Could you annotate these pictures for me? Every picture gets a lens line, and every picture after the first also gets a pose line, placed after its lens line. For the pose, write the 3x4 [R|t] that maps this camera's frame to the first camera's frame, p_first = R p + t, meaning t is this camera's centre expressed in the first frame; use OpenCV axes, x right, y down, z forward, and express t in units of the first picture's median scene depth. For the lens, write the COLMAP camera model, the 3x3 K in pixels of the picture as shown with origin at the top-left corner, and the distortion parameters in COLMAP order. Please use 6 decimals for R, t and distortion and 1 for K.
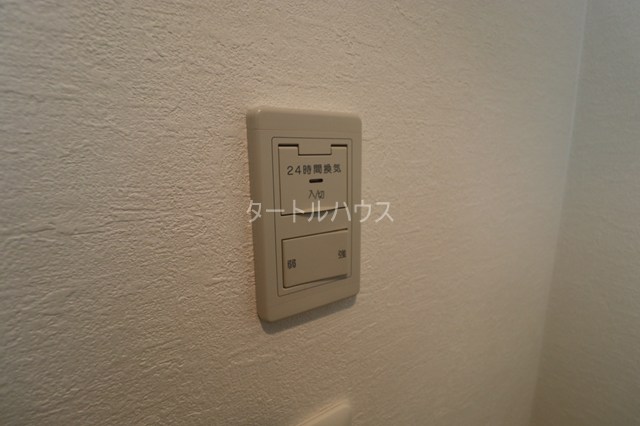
lens RADIAL K [[299.5, 0, 329.6], [0, 299.5, 213.1], [0, 0, 1]] dist [-0.026849, -0.000301]
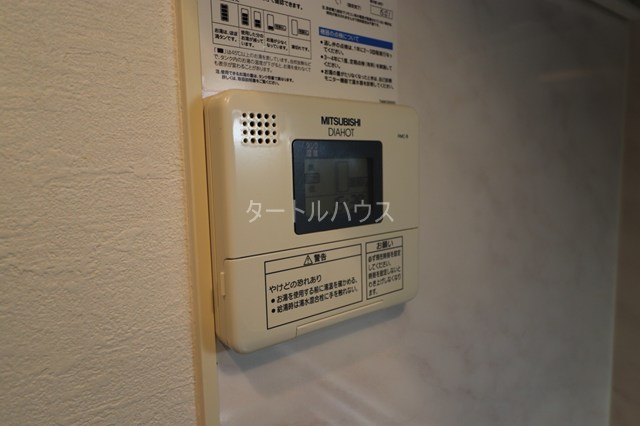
lens RADIAL K [[426.7, 0, 320.0], [0, 426.7, 213.0], [0, 0, 1]] dist [0.000805, 0.000053]
pose [[0.996919, -0.022770, 0.075062, -0.343826], [0.029346, 0.995714, -0.087710, 0.377666], [-0.072743, 0.089642, 0.993314, -0.685094]]
